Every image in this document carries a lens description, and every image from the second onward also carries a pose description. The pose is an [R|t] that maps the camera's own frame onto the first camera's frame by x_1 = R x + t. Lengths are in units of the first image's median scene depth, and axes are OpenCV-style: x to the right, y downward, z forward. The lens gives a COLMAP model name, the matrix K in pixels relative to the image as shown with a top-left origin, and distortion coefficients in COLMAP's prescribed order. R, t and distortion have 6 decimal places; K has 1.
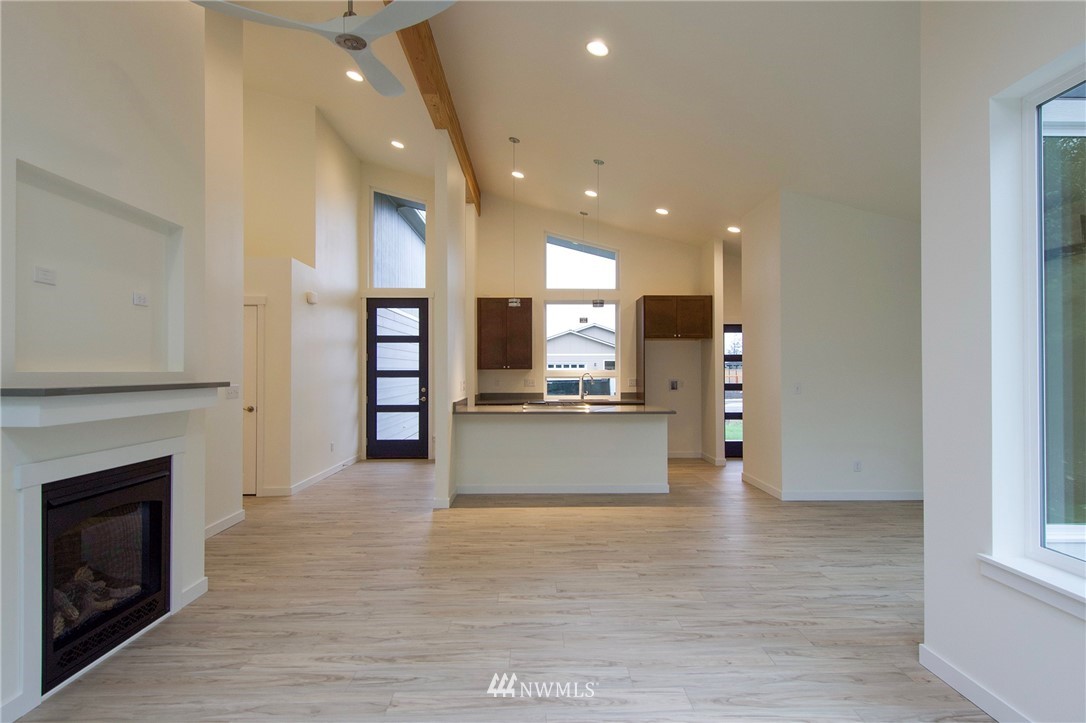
lens RADIAL K [[590.3, 0, 548.5], [0, 590.3, 364.9], [0, 0, 1]] dist [0.042328, -0.036869]
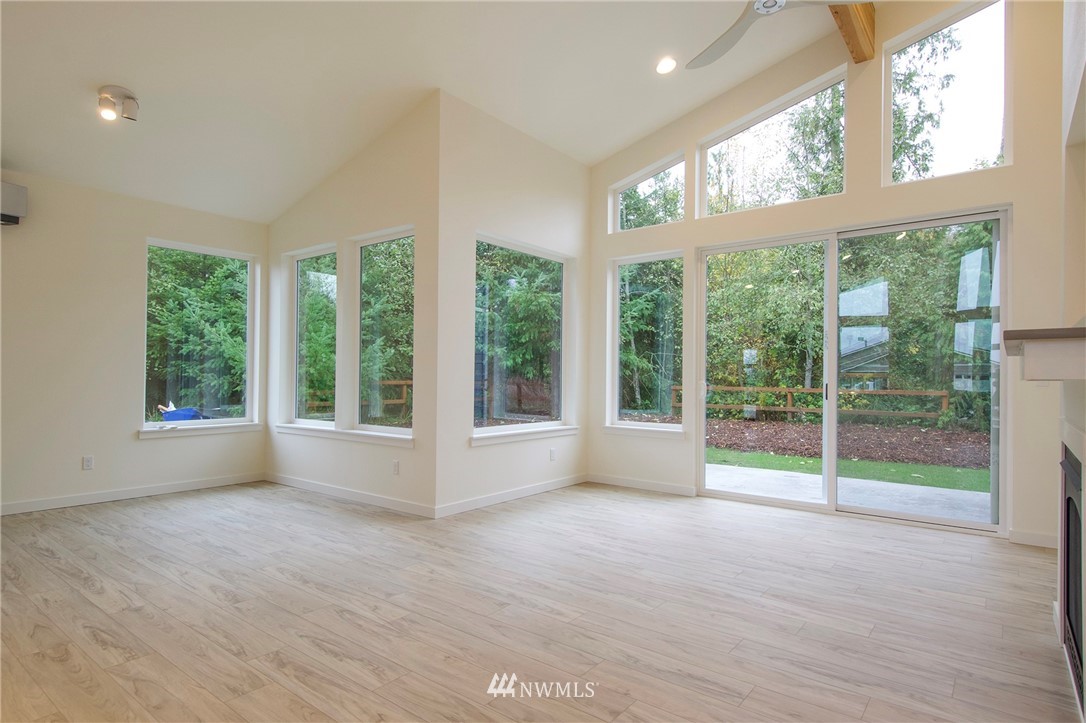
lens RADIAL K [[582.5, 0, 561.8], [0, 582.5, 361.7], [0, 0, 1]] dist [0.035691, -0.024394]
pose [[-0.781088, 0.012127, 0.624303, -0.313352], [-0.013883, 0.999227, -0.036780, 0.044167], [-0.624267, -0.037396, -0.780316, 0.911514]]
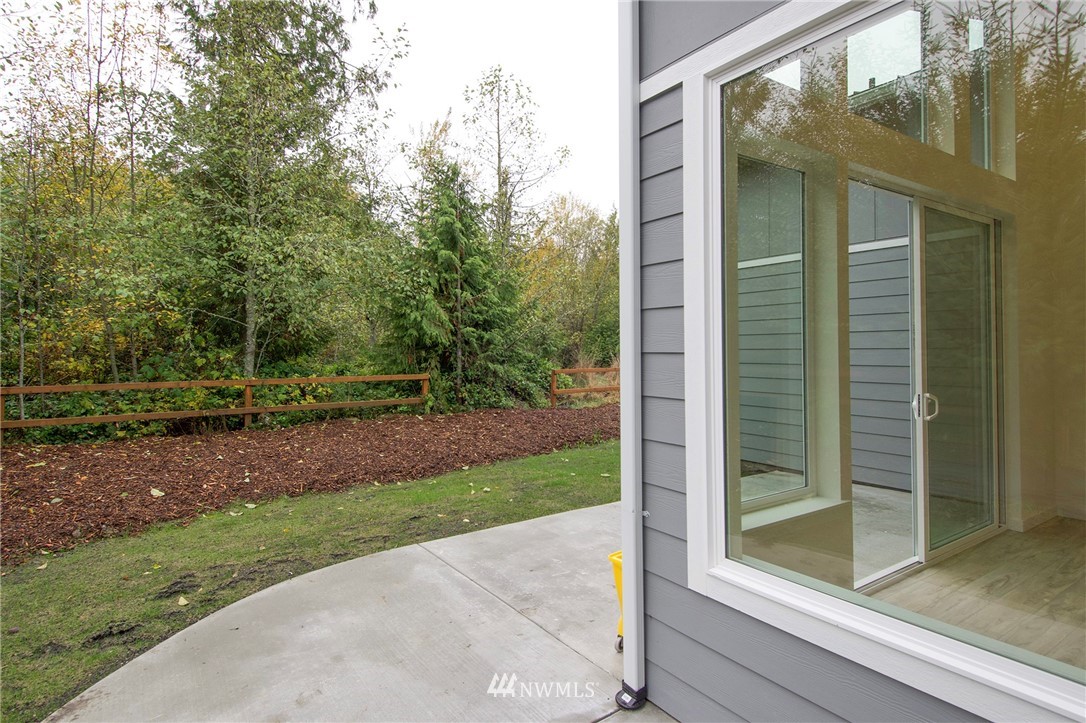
lens RADIAL K [[574.3, 0, 545.5], [0, 574.3, 344.2], [0, 0, 1]] dist [0.035659, -0.023919]
pose [[-0.834676, 0.003748, -0.550728, 0.566578], [0.014097, 0.999795, -0.014561, -0.009113], [0.550561, -0.019917, -0.834558, 0.353772]]
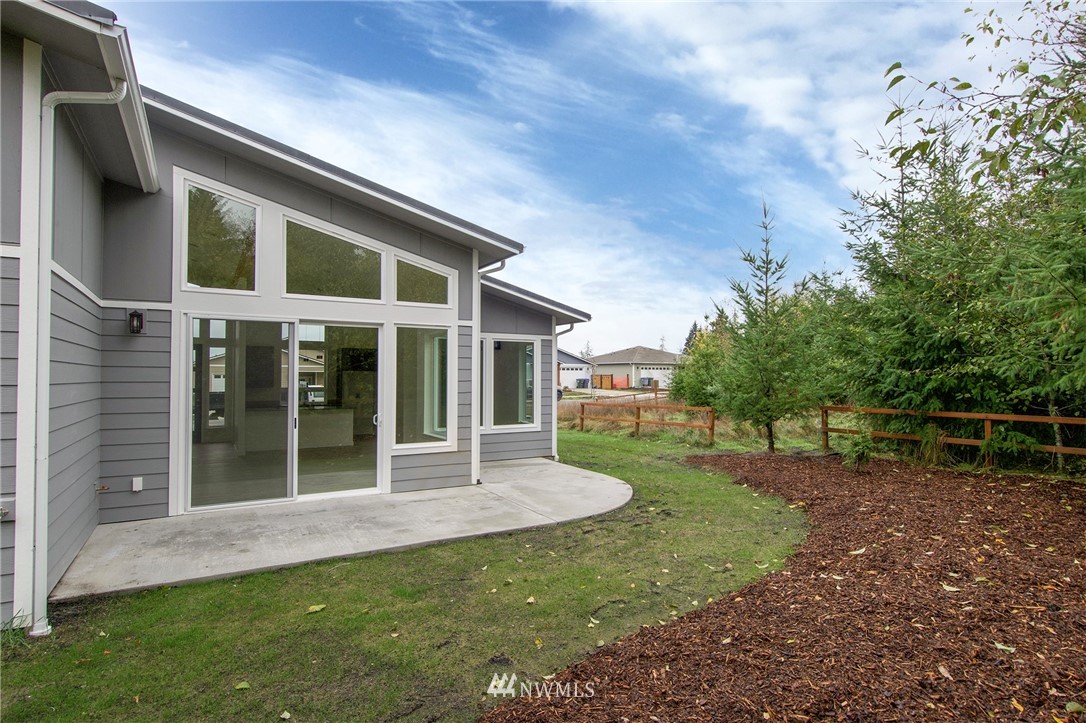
lens RADIAL K [[582.0, 0, 543.0], [0, 582.0, 361.5], [0, 0, 1]] dist [0.033620, -0.032560]
pose [[0.875965, 0.014413, 0.482159, -0.229098], [-0.006100, 0.999805, -0.018804, -0.056711], [-0.482336, 0.013530, 0.875882, -1.239984]]
